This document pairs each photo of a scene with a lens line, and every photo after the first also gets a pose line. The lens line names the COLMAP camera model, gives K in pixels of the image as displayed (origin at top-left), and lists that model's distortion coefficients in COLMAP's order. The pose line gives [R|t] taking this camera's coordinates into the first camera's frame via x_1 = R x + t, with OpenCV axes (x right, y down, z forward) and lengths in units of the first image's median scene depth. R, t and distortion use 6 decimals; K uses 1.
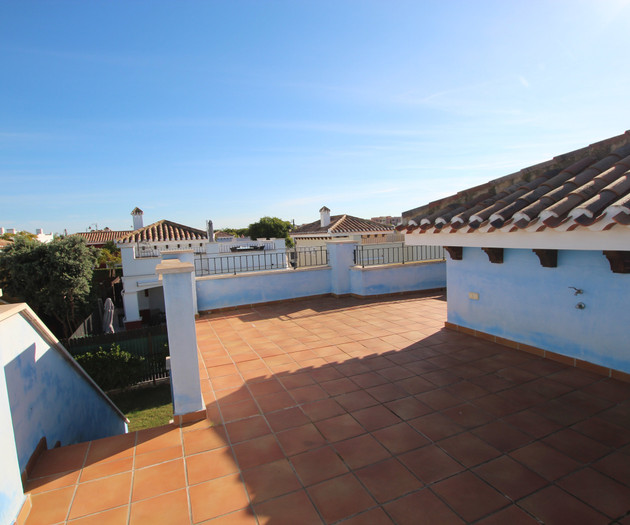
lens RADIAL K [[371.5, 0, 315.0], [0, 371.5, 262.5], [0, 0, 1]] dist [-0.036480, -0.000852]
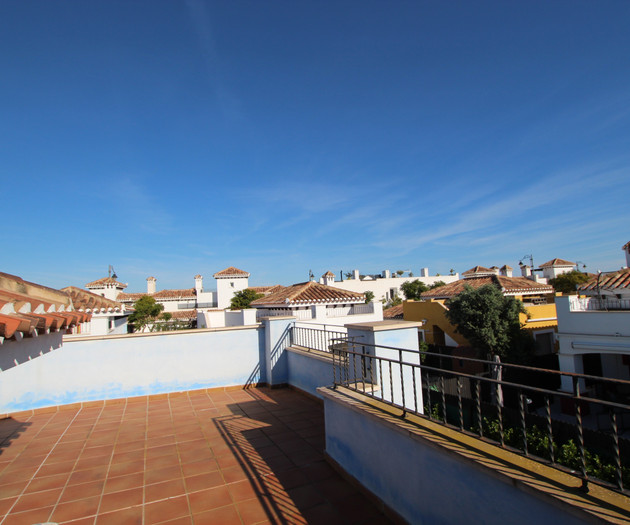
lens RADIAL K [[371.5, 0, 315.0], [0, 371.5, 262.5], [0, 0, 1]] dist [-0.036480, -0.000852]
pose [[0.039558, -0.053689, -0.997774, 0.557673], [-0.036400, 0.997815, -0.055134, -0.109186], [0.998554, 0.038500, 0.037517, 0.894791]]
